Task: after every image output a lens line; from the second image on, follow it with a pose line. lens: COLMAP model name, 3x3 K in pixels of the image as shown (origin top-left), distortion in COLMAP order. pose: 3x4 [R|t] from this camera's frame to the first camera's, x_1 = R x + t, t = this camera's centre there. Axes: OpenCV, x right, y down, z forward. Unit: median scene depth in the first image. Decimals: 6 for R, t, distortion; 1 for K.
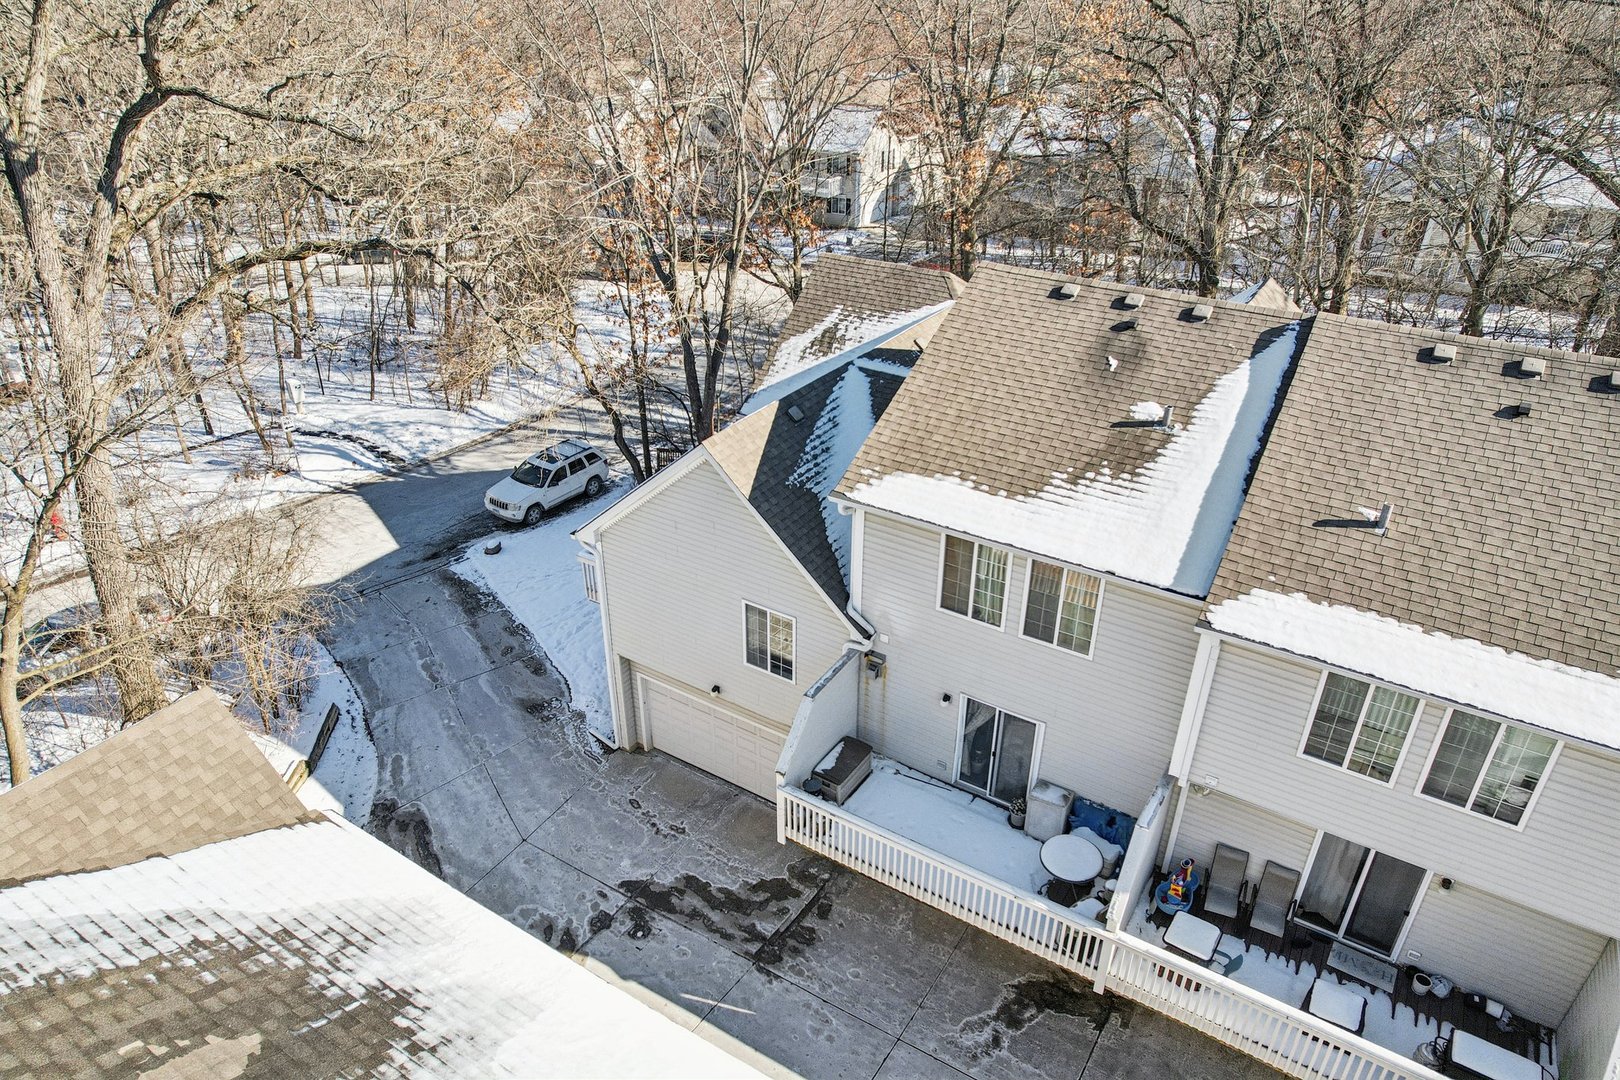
lens RADIAL K [[1040.9, 0, 809.5], [0, 1040.9, 543.3], [0, 0, 1]] dist [-0.045095, -0.000613]
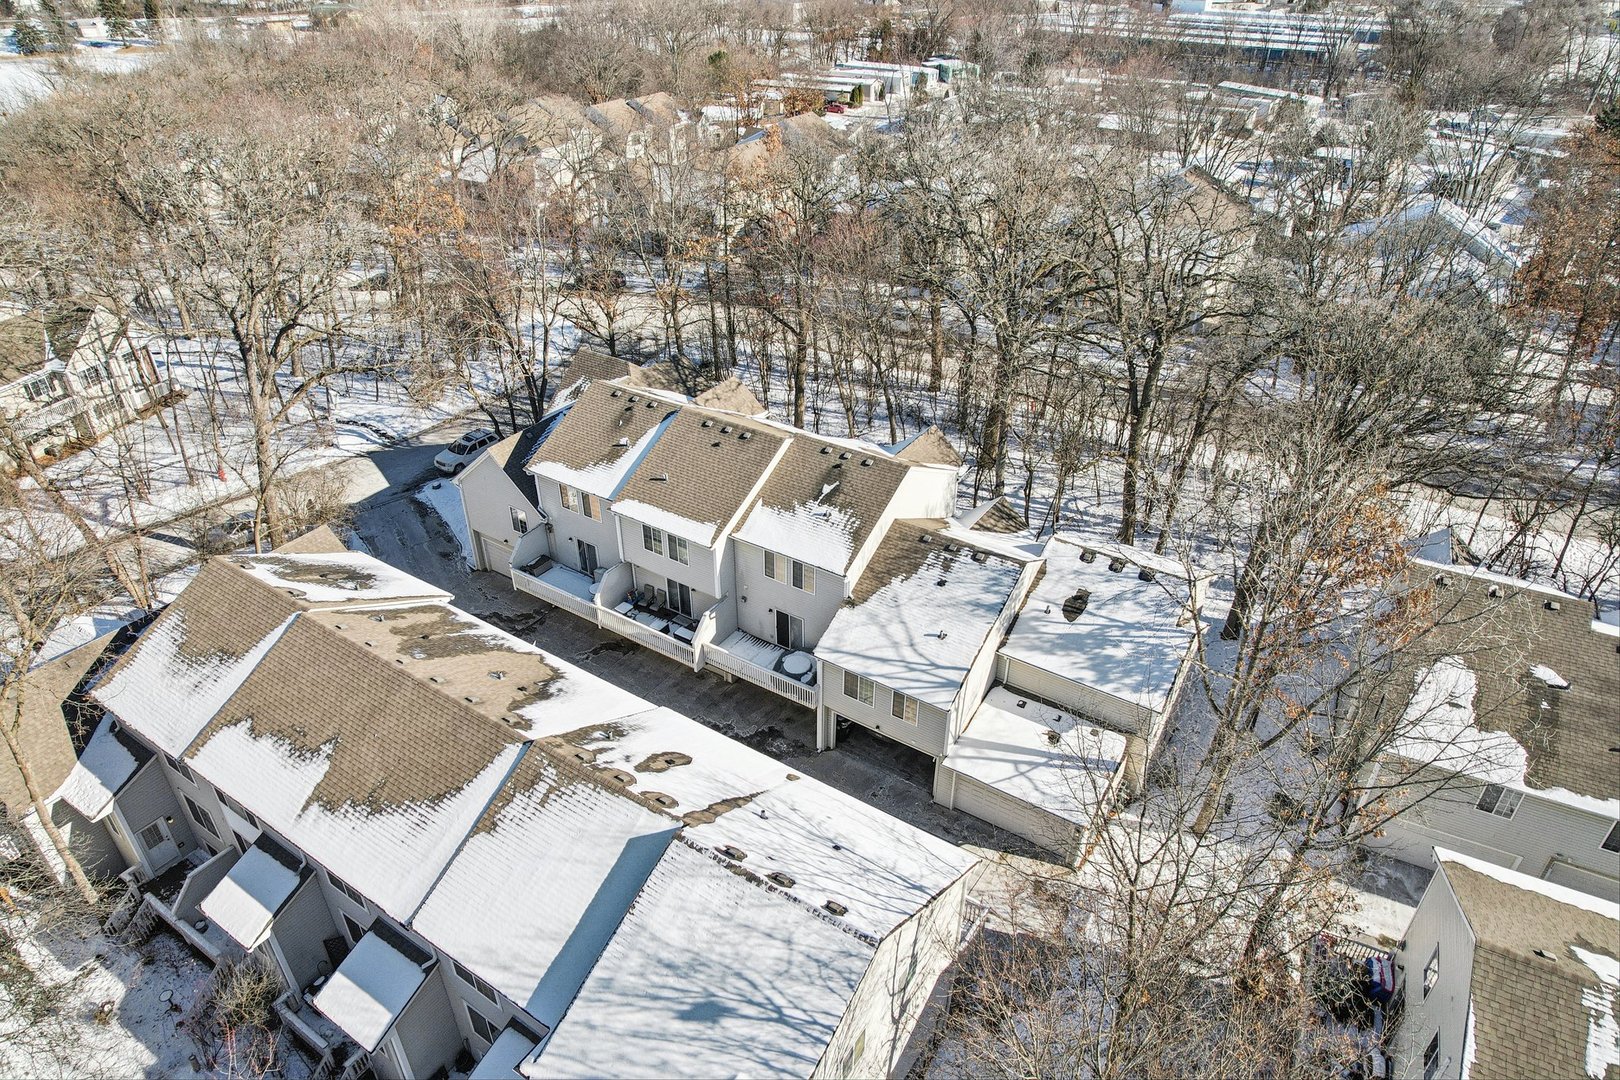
lens RADIAL K [[1040.9, 0, 809.9], [0, 1040.9, 539.3], [0, 0, 1]] dist [-0.045095, -0.000613]
pose [[0.999854, 0.003442, -0.016749, 0.427668], [-0.002478, 0.998355, 0.057274, -0.008213], [0.016919, -0.057224, 0.998218, -0.940070]]
